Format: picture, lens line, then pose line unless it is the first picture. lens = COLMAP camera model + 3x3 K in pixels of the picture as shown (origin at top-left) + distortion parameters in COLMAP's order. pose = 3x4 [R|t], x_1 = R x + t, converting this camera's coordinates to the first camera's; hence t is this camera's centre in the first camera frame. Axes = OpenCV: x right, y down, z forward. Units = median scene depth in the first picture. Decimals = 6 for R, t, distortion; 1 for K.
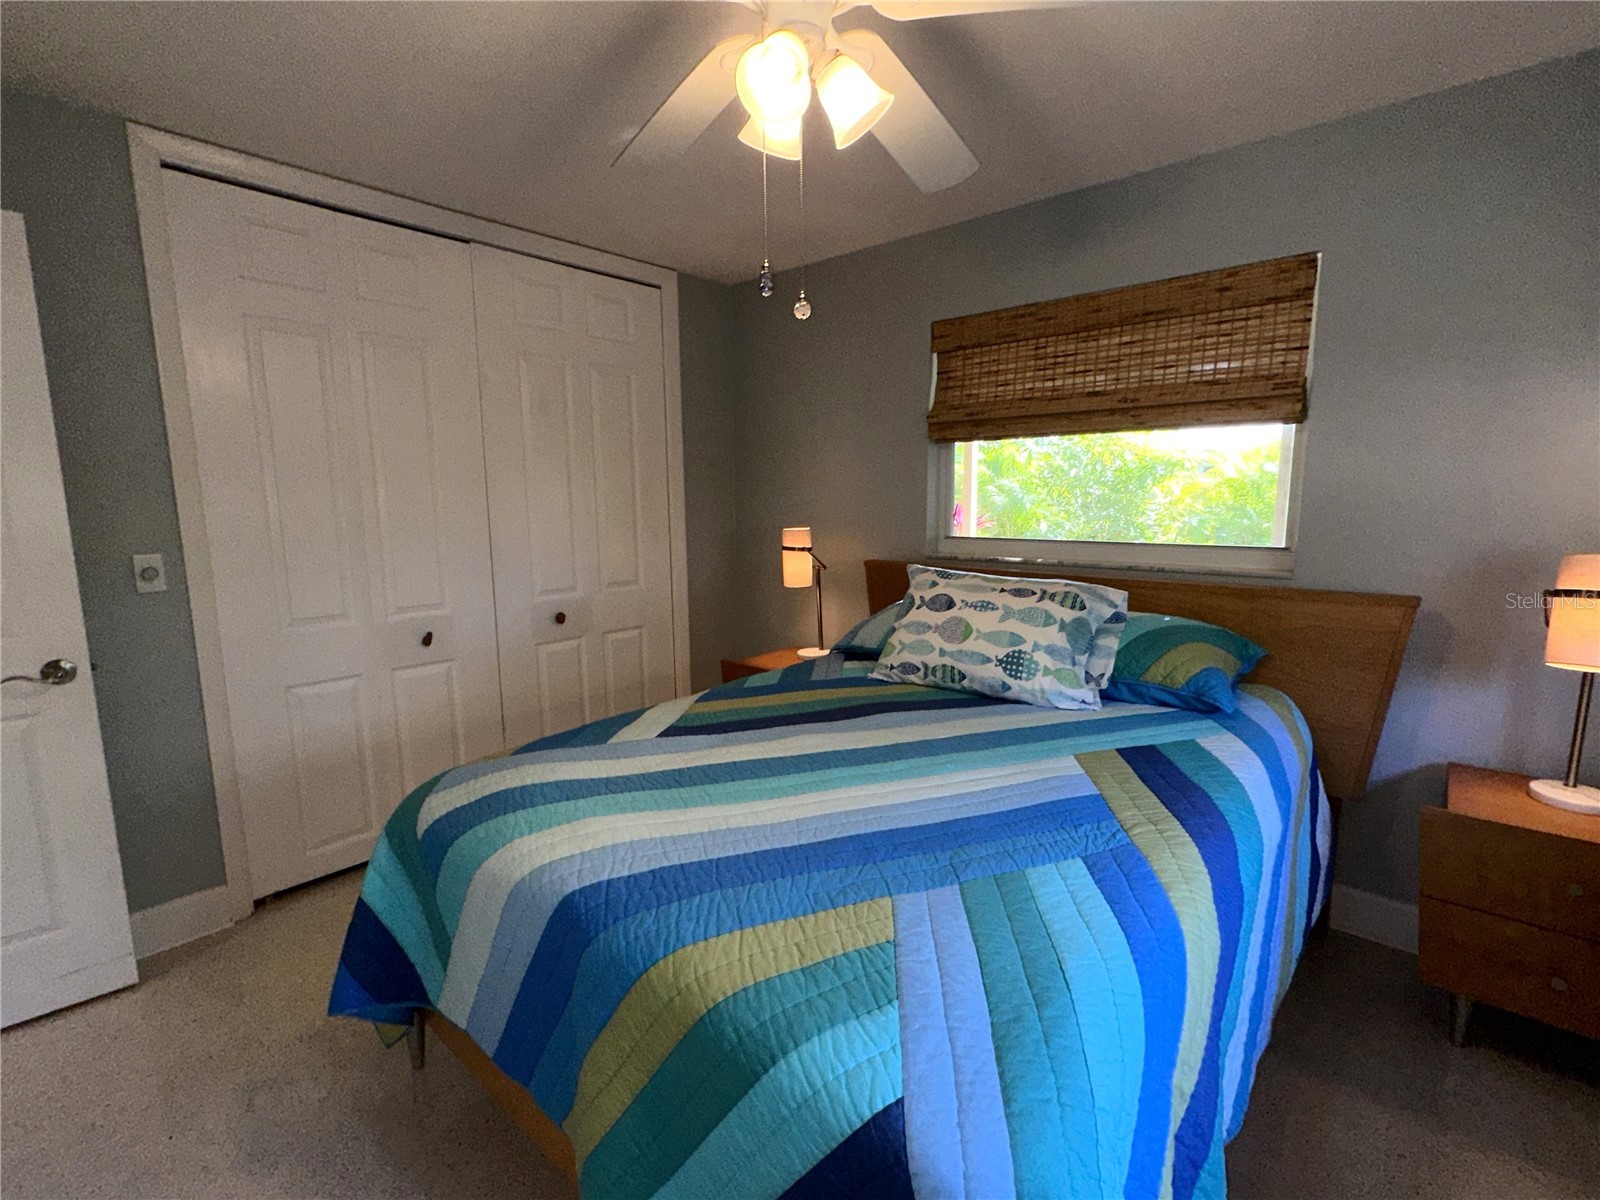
lens RADIAL K [[762.5, 0, 811.8], [0, 762.5, 602.6], [0, 0, 1]] dist [-0.001688, 0.000081]
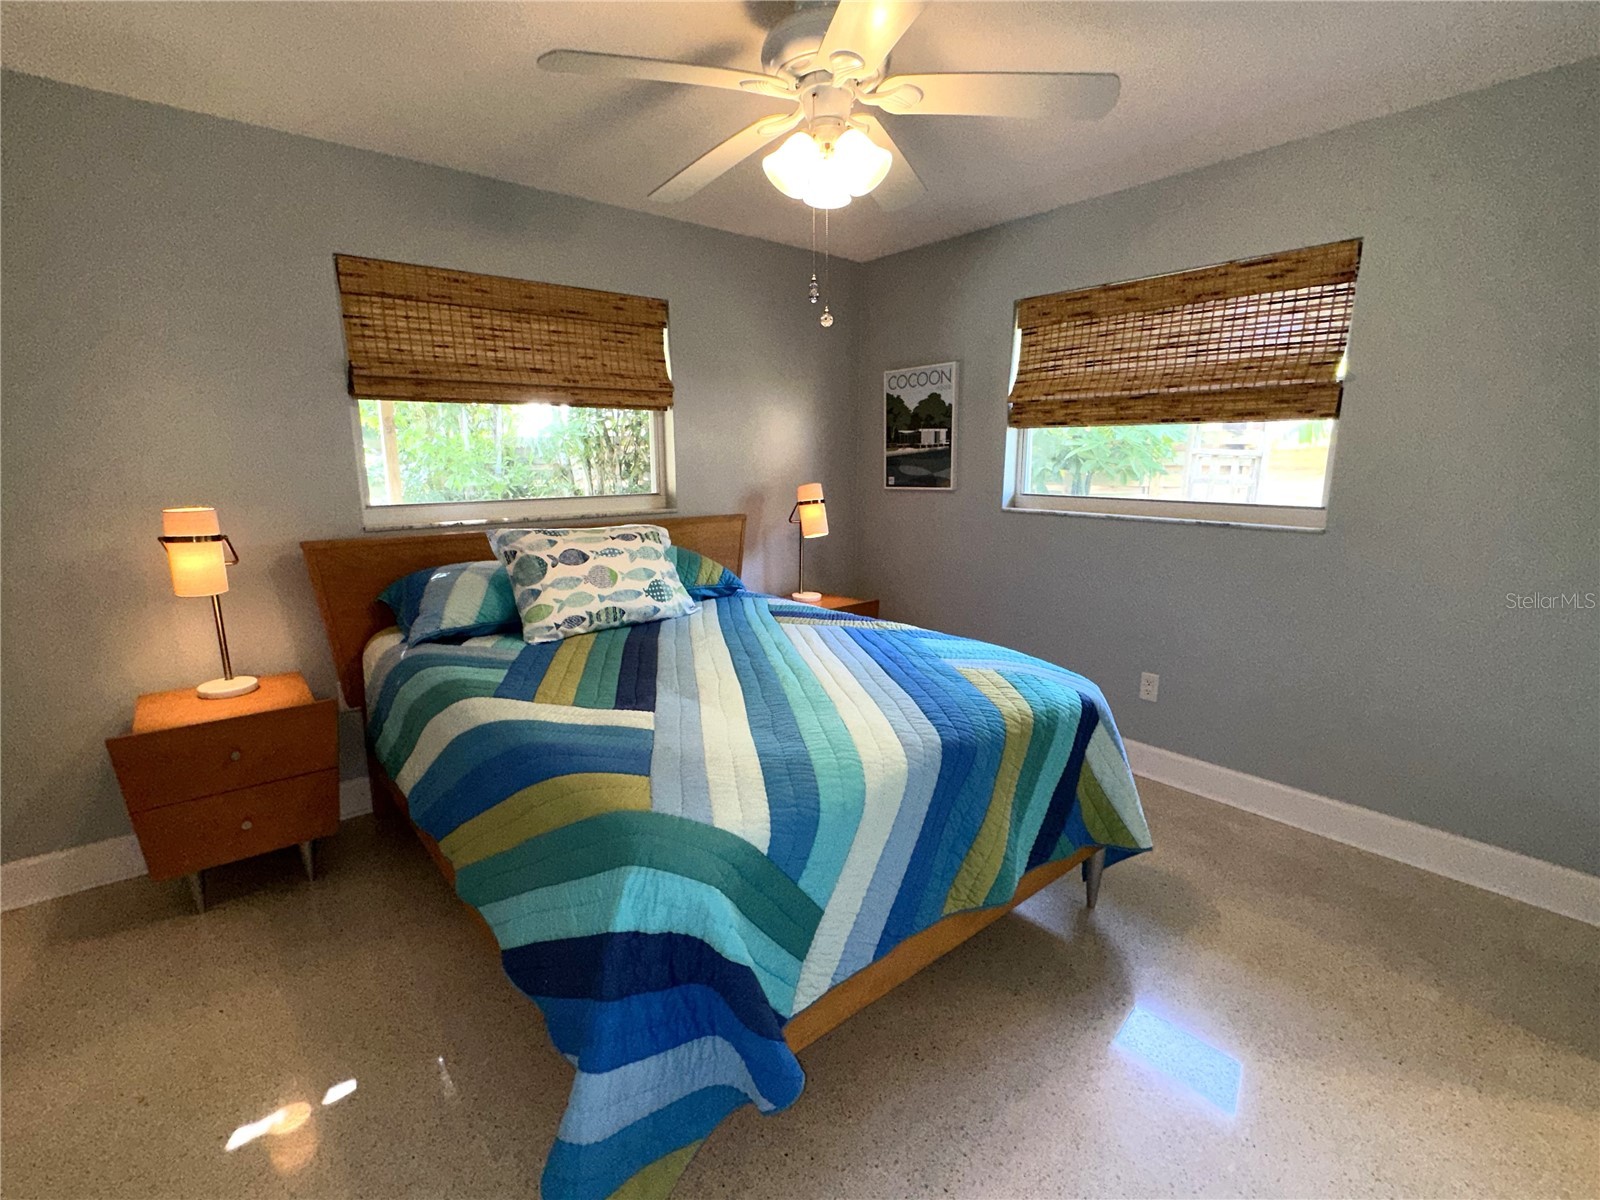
lens RADIAL K [[762.5, 0, 811.8], [0, 762.5, 602.6], [0, 0, 1]] dist [-0.001688, 0.000081]
pose [[0.120372, -0.183421, 0.975637, -0.885242], [0.145181, 0.975469, 0.165477, -0.068716], [-0.982056, 0.121725, 0.144049, 0.529775]]
